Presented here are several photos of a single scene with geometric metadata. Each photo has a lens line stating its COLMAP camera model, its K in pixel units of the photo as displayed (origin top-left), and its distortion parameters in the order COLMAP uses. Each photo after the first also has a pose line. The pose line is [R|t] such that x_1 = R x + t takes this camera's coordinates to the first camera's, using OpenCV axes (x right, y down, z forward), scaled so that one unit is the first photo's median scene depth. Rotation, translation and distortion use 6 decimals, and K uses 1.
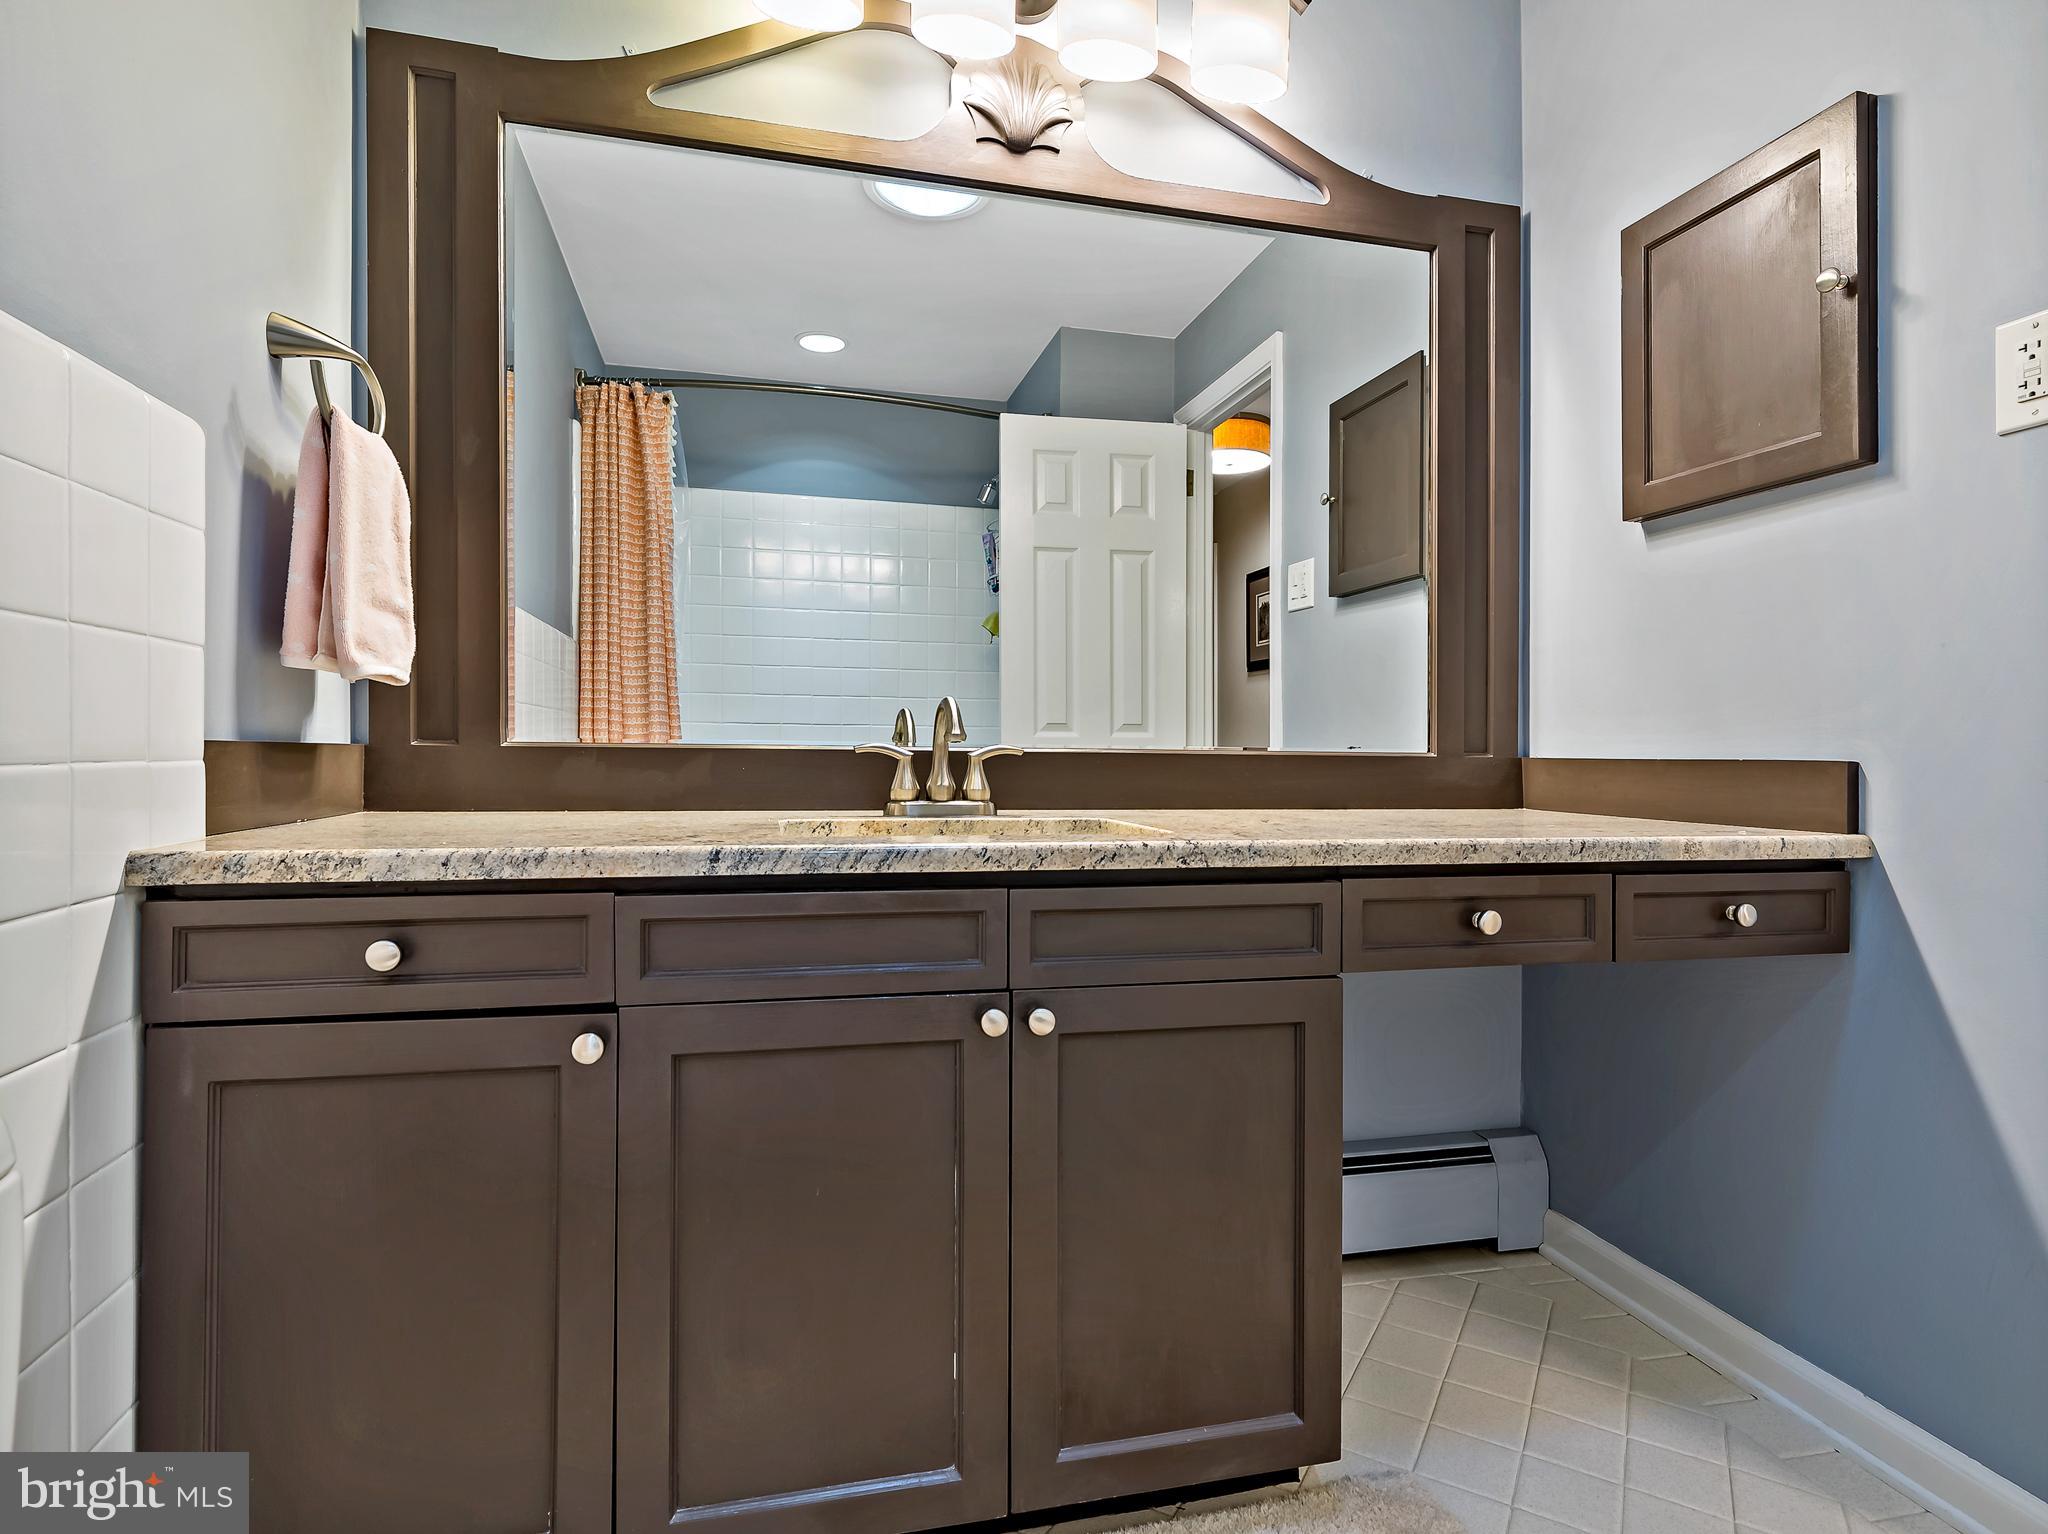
lens RADIAL K [[1121.3, 0, 1030.3], [0, 1121.3, 724.3], [0, 0, 1]] dist [0.001328, -0.000396]
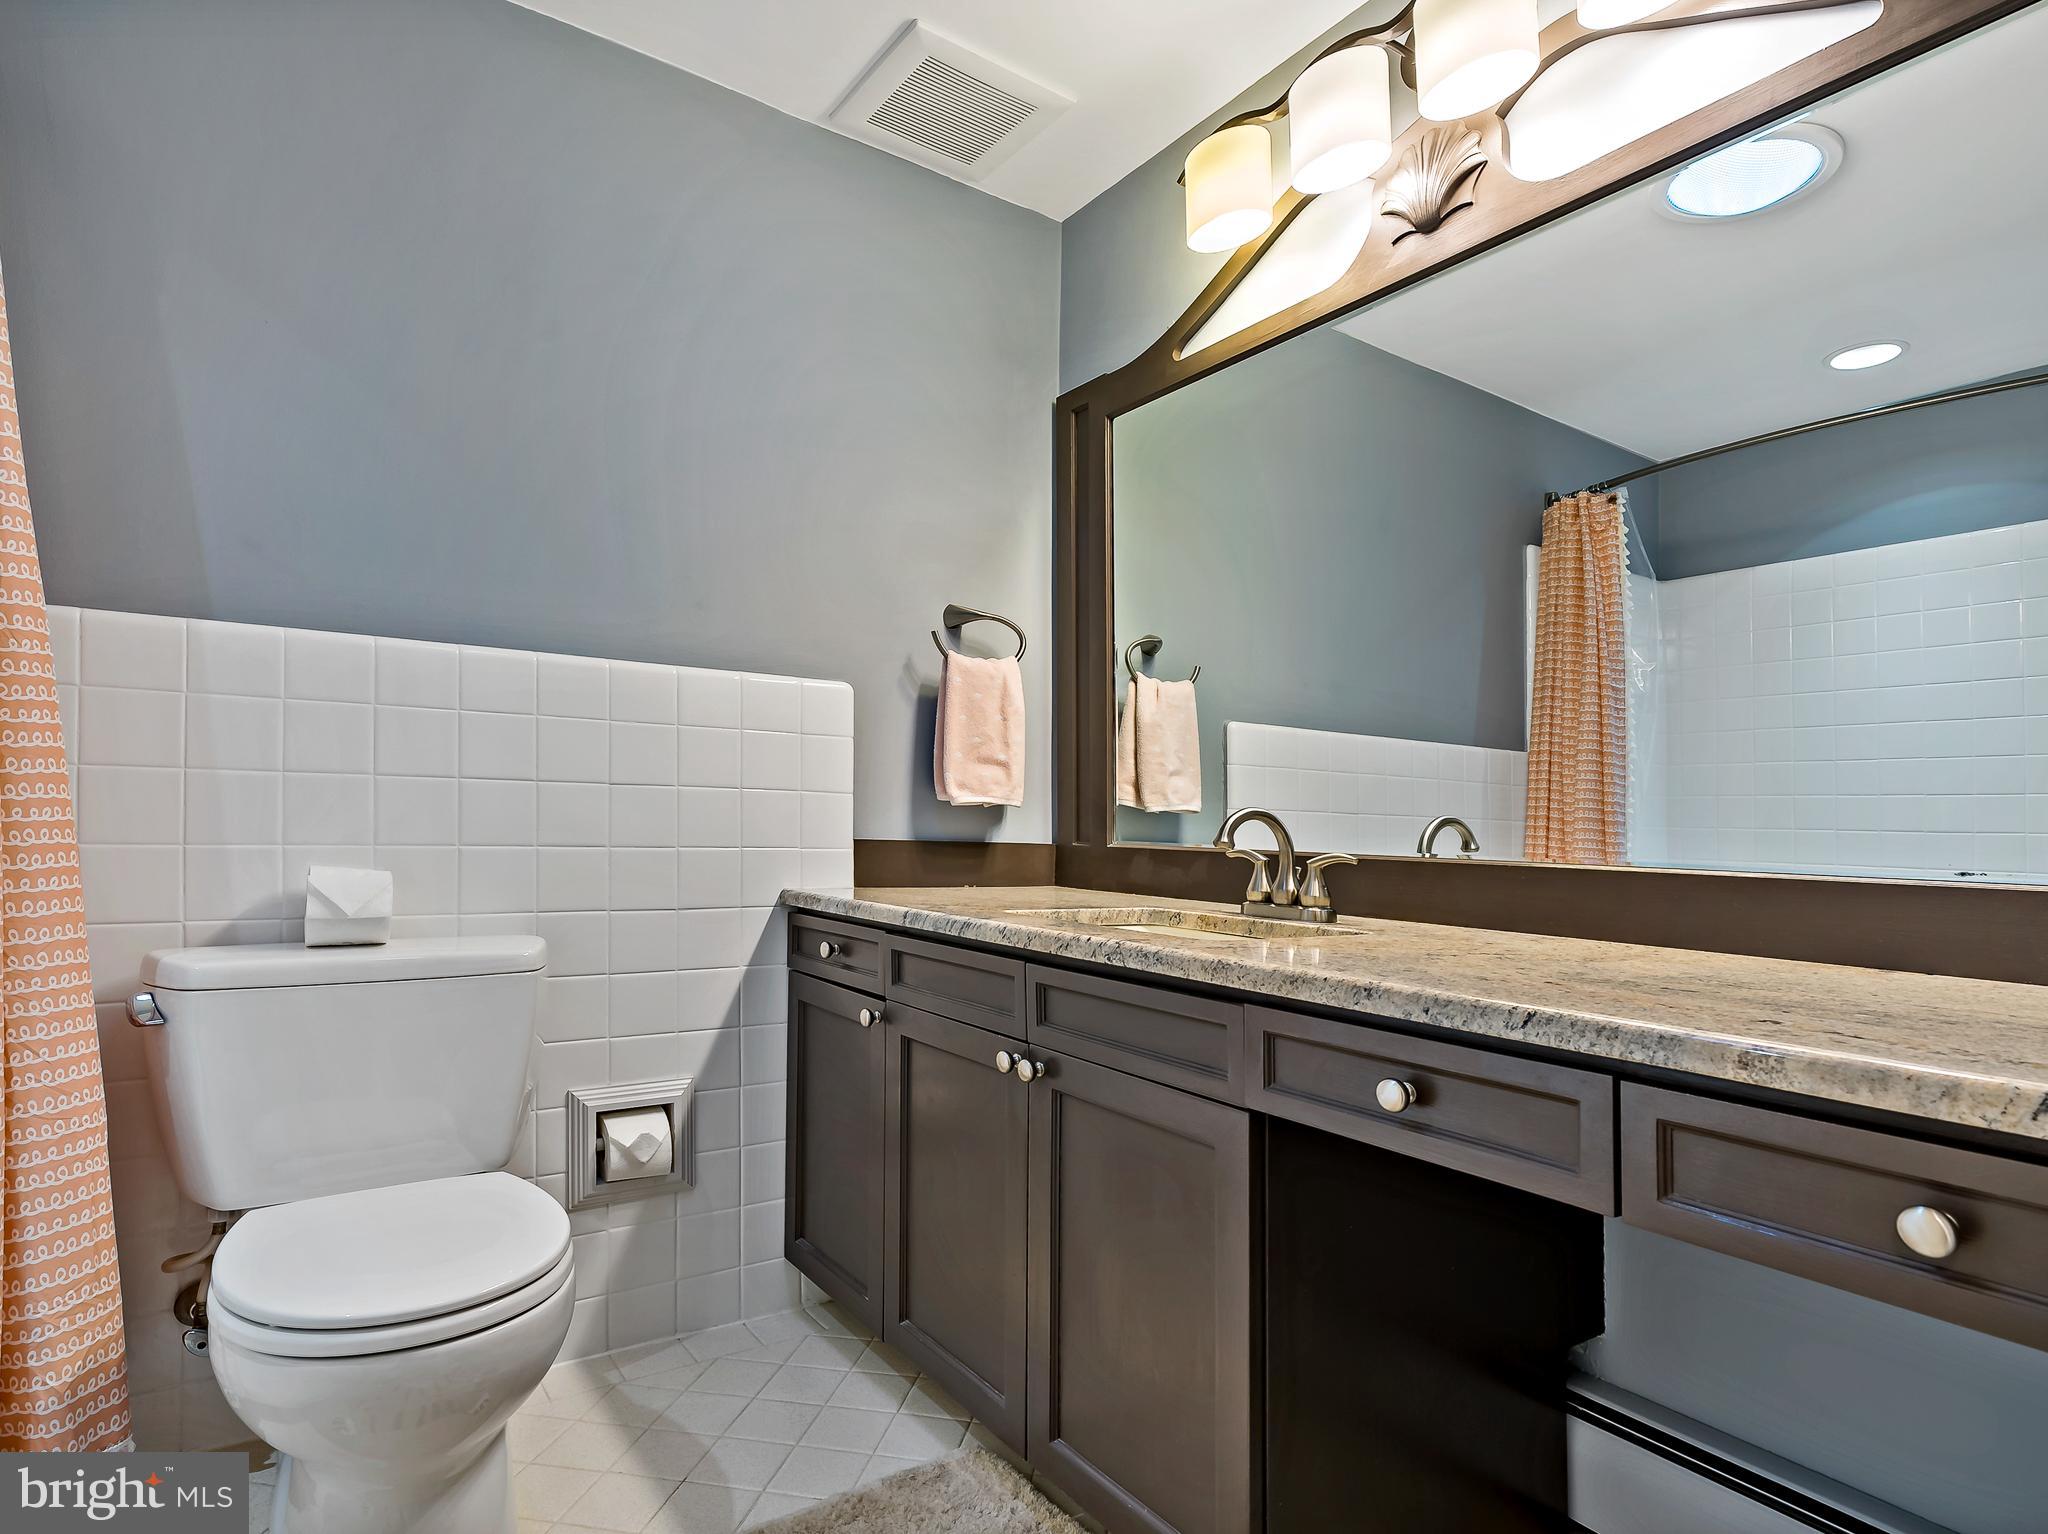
lens RADIAL K [[1088.8, 0, 1024.8], [0, 1088.8, 815.4], [0, 0, 1]] dist [0.001867, 0.000700]
pose [[0.349698, -0.011744, -0.936789, 0.902126], [0.000013, 0.999921, -0.012530, -0.003951], [0.936863, 0.004370, 0.349670, 0.443170]]
